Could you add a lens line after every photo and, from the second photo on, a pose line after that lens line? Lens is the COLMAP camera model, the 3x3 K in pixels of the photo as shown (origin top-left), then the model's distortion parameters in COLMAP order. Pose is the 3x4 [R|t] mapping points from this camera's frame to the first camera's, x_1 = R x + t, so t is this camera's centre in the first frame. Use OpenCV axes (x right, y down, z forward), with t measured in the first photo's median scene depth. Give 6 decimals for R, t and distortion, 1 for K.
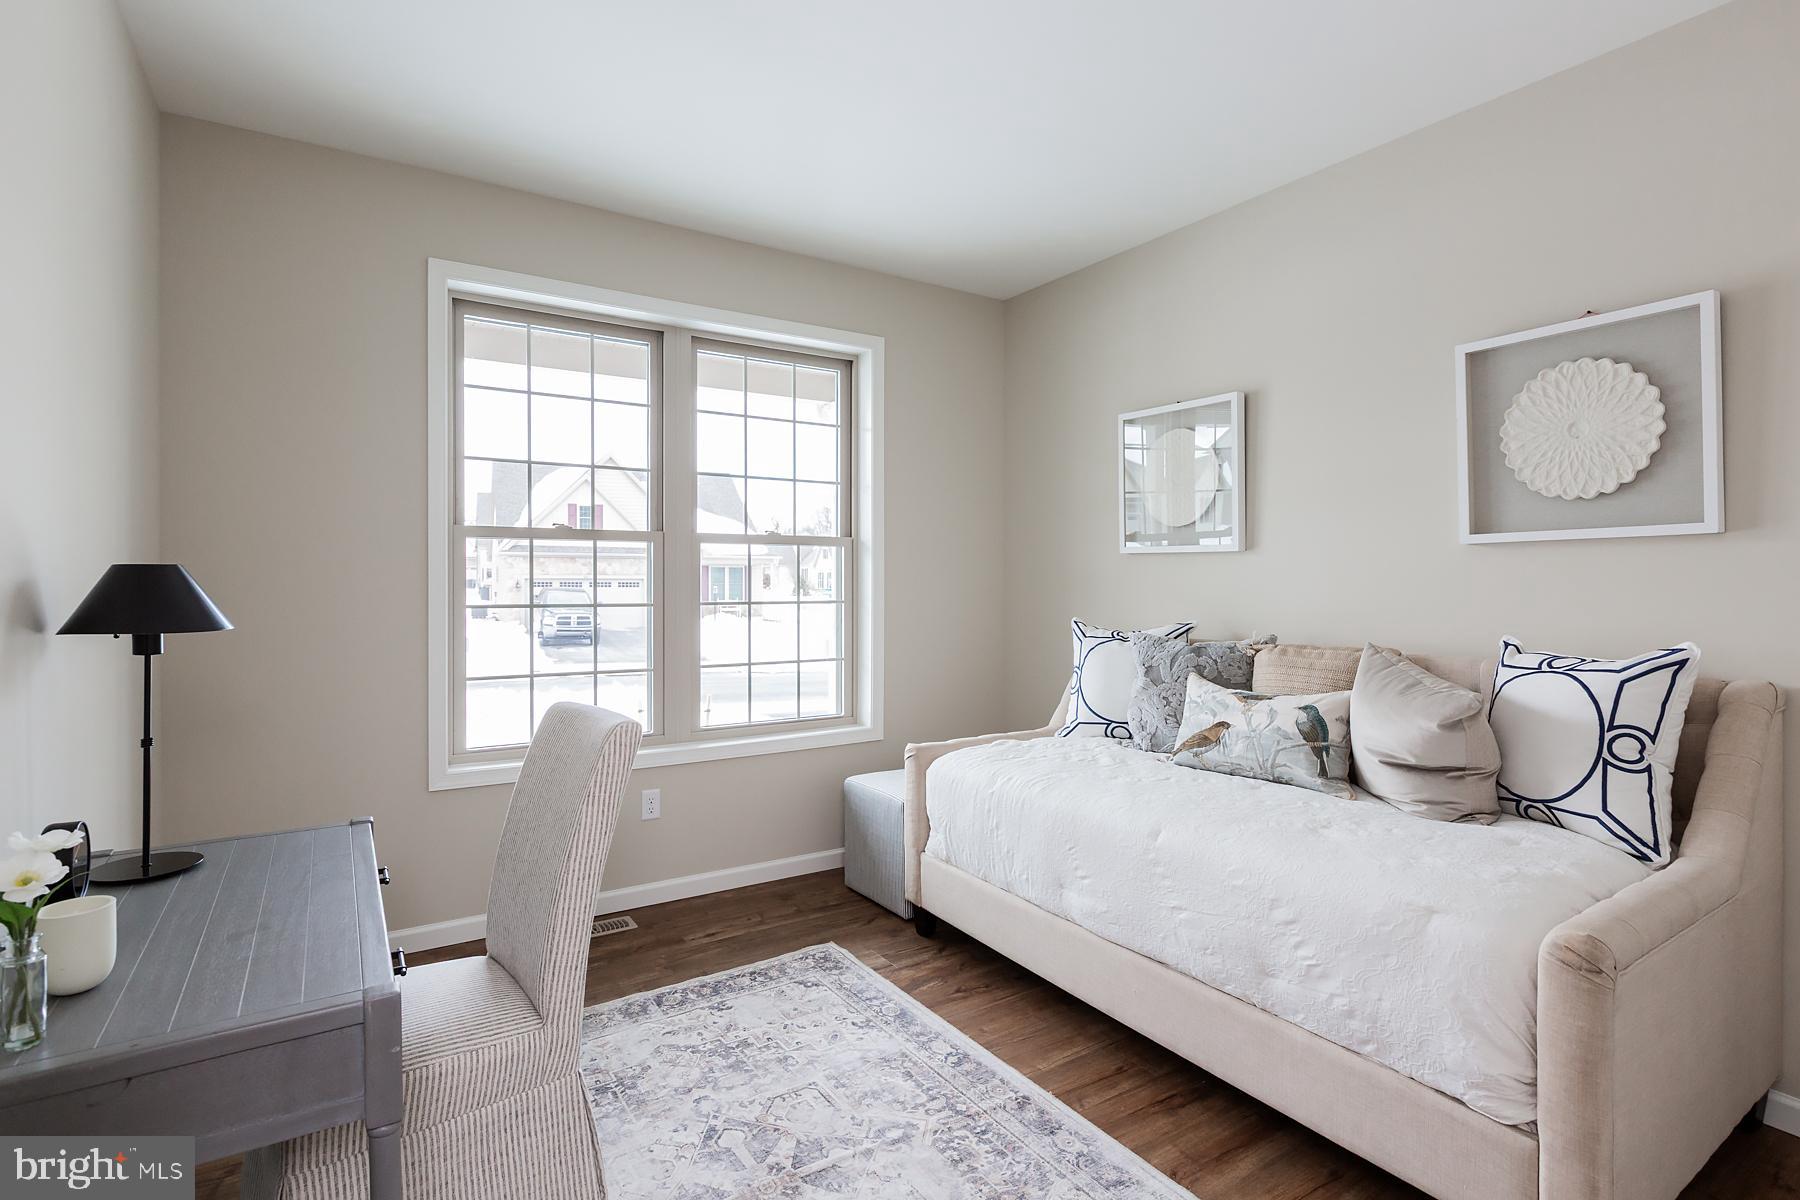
lens RADIAL K [[914.3, 0, 907.7], [0, 914.3, 588.3], [0, 0, 1]] dist [-0.000256, -0.000021]
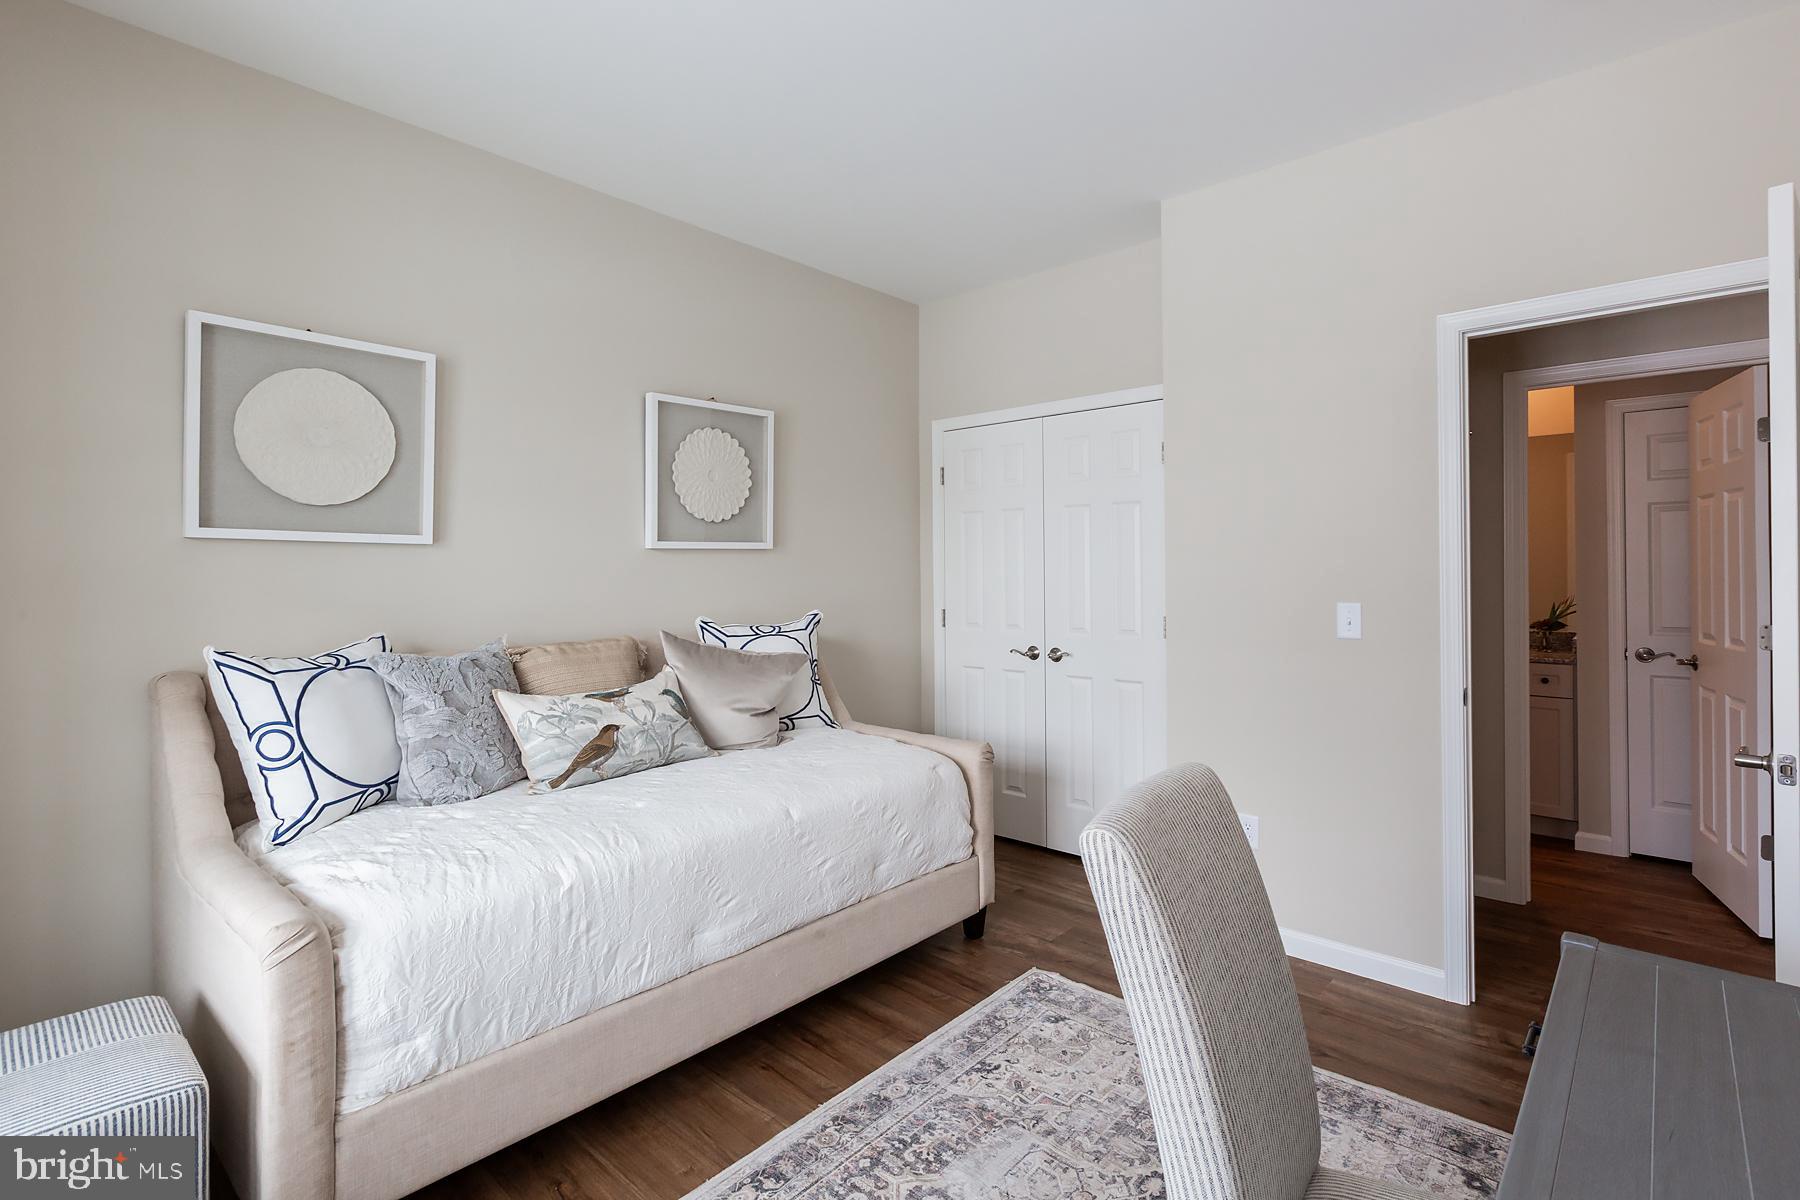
lens RADIAL K [[872.2, 0, 900.0], [0, 872.2, 600.0], [0, 0, 1]] dist [-0.003157, -0.000219]
pose [[-0.293127, -0.018982, 0.955885, -0.684843], [0.020418, 0.999451, 0.026109, -0.002250], [-0.955856, 0.027170, -0.292578, 1.092150]]
